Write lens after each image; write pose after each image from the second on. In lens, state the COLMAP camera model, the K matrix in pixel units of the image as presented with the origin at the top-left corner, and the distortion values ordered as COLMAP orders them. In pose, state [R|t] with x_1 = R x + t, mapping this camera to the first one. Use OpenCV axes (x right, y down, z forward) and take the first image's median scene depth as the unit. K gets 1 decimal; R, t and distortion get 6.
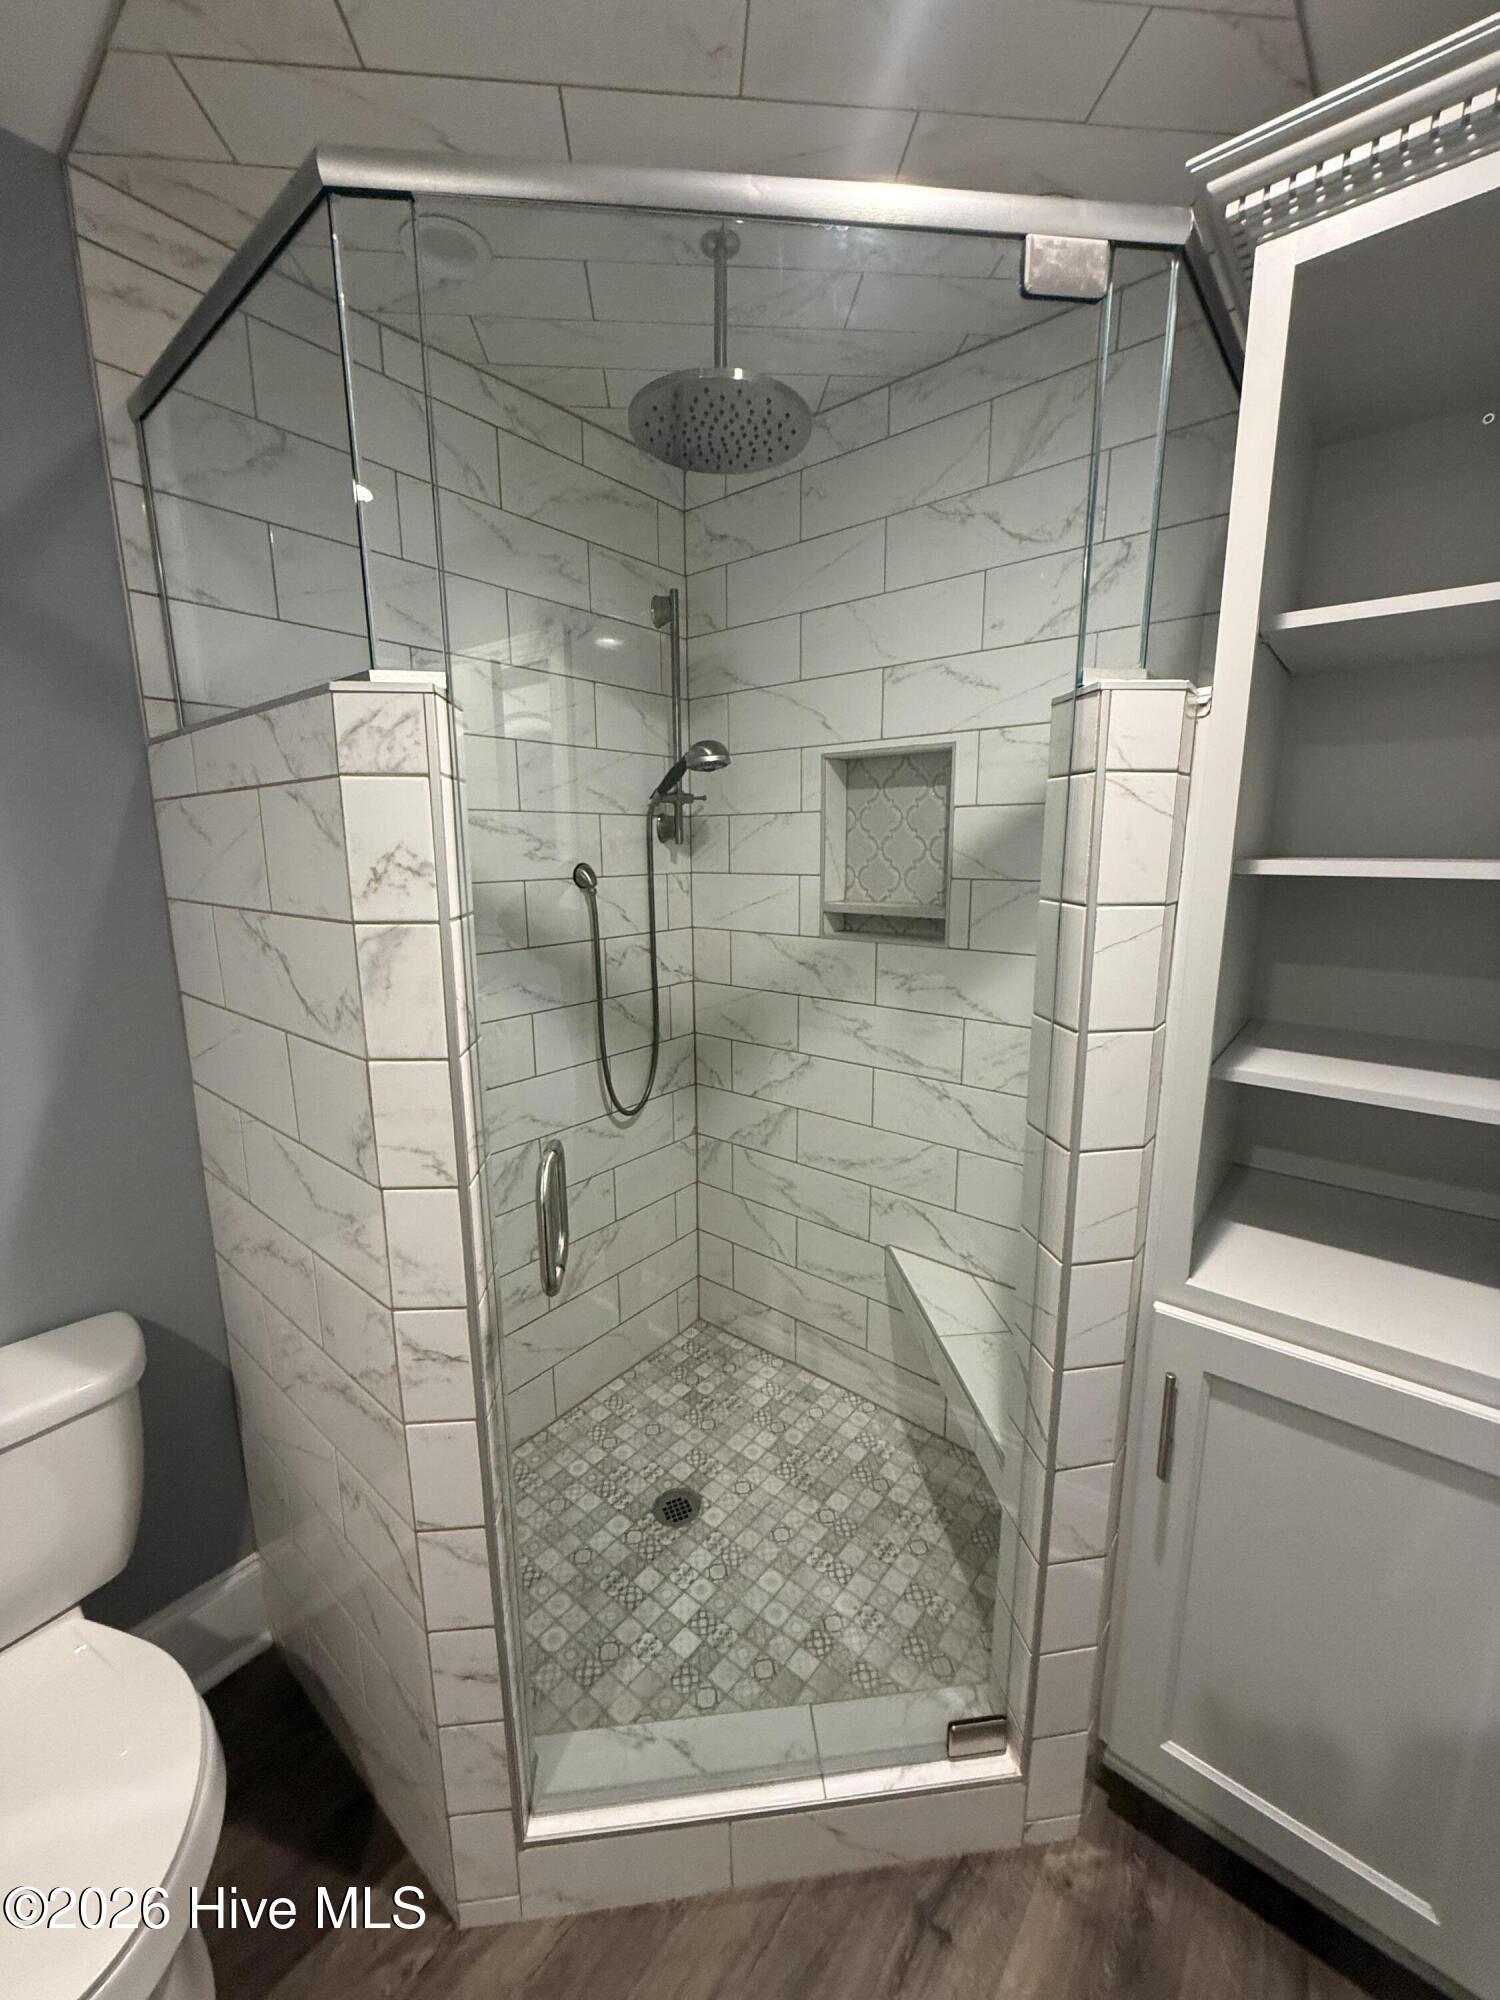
lens RADIAL K [[795.3, 0, 748.1], [0, 795.3, 997.2], [0, 0, 1]] dist [0.000322, -0.000401]
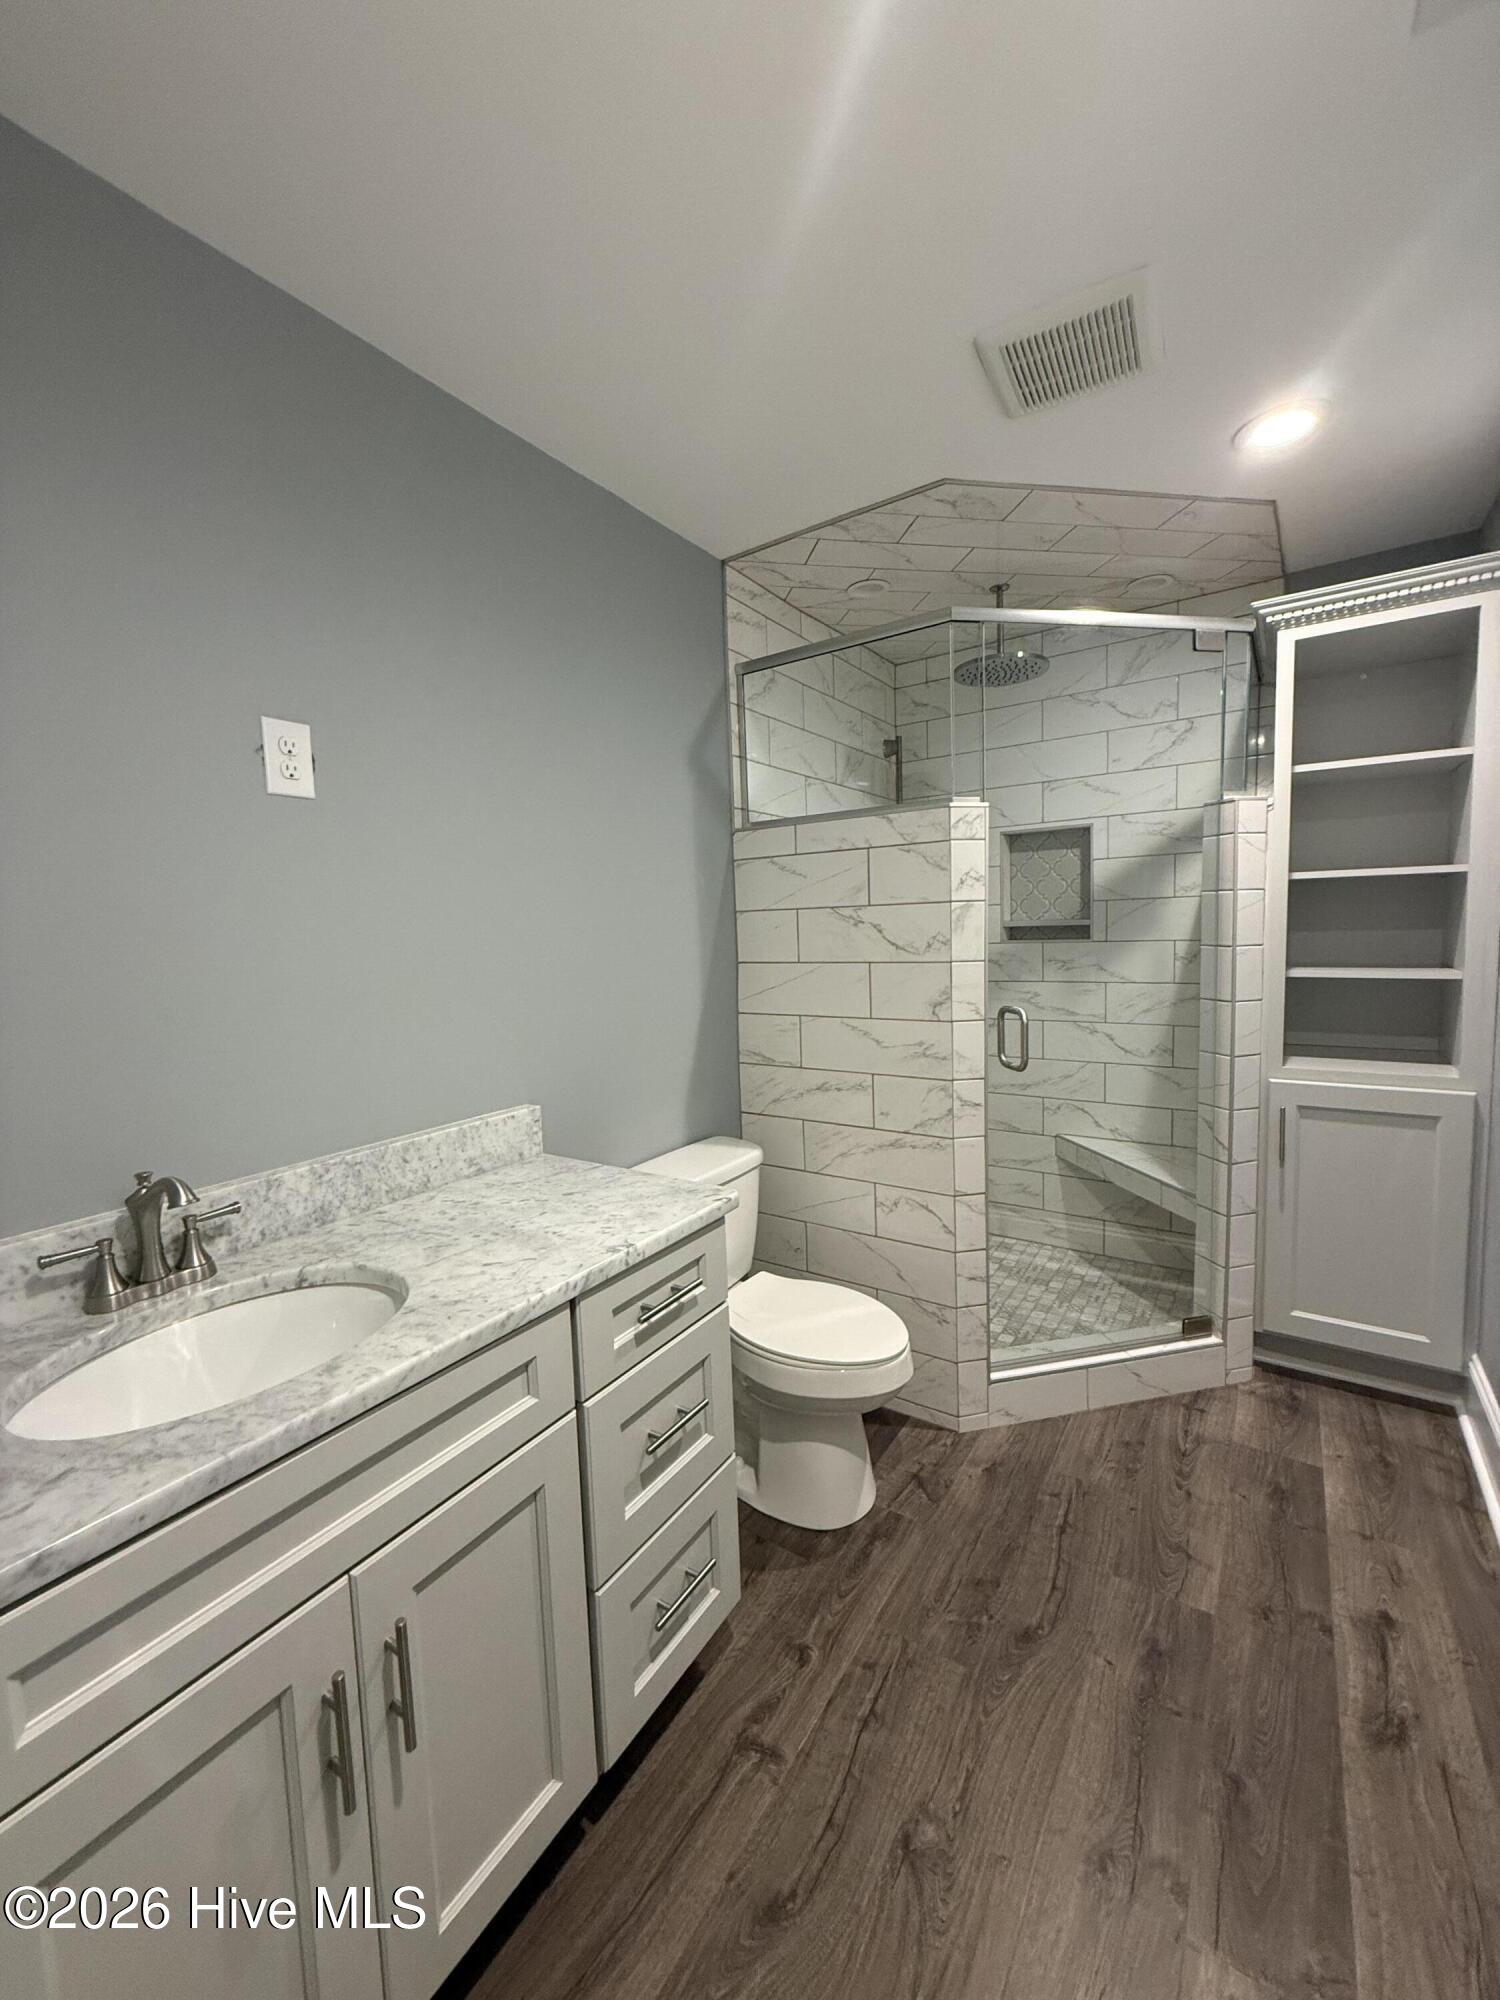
lens RADIAL K [[795.3, 0, 750.0], [0, 795.3, 997.4], [0, 0, 1]] dist [0.000322, -0.000401]
pose [[0.995143, -0.037198, 0.091138, -0.918081], [0.046129, 0.994122, -0.097942, 0.273224], [-0.086959, 0.101670, 0.991010, -0.875263]]
